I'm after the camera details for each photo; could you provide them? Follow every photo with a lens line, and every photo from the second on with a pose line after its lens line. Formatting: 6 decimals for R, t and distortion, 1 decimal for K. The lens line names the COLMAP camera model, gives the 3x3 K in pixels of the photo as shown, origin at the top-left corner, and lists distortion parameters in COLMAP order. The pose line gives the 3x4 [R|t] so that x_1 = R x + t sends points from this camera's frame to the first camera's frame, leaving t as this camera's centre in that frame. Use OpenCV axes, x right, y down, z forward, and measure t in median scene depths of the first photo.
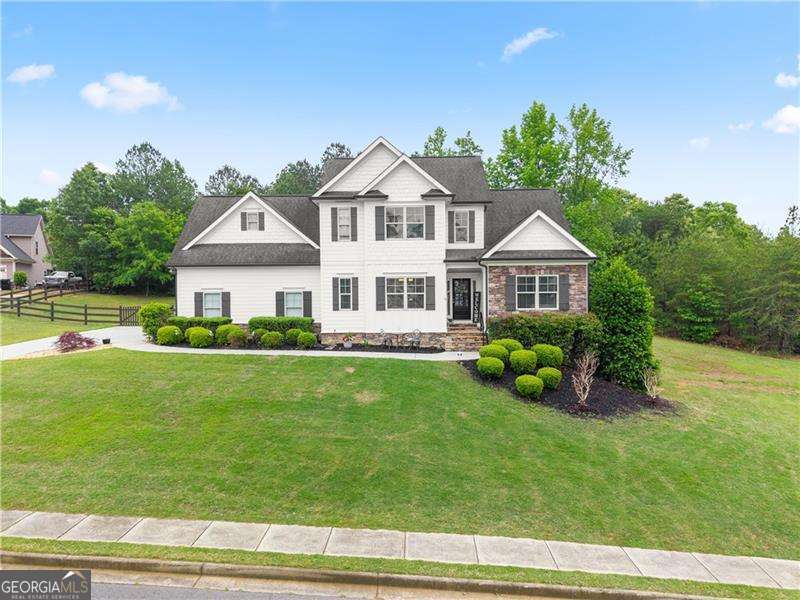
lens RADIAL K [[542.2, 0, 400.0], [0, 542.2, 300.0], [0, 0, 1]] dist [0.047062, -0.052698]
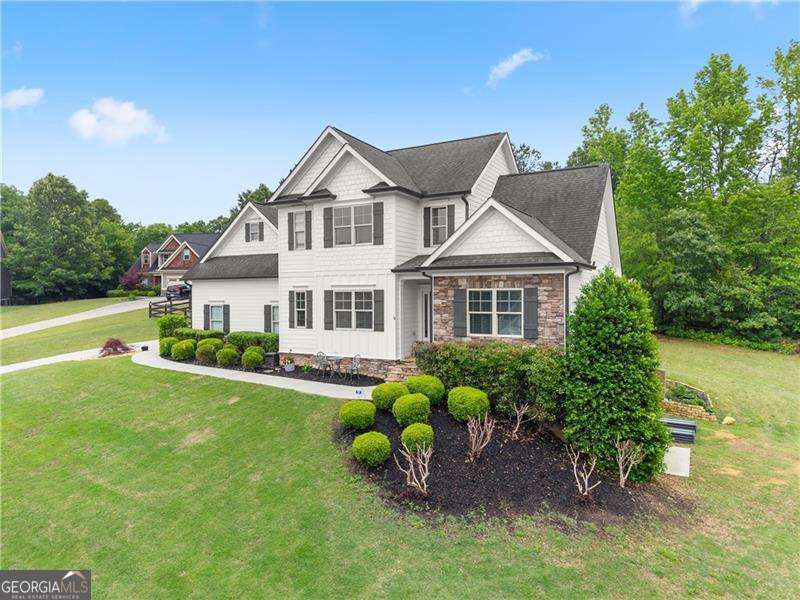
lens RADIAL K [[542.2, 0, 400.0], [0, 542.2, 300.0], [0, 0, 1]] dist [0.047062, -0.052698]
pose [[0.887485, 0.009760, -0.460732, 0.455999], [-0.014549, 0.999871, -0.006844, -0.023206], [0.460606, 0.012777, 0.887513, 0.294244]]
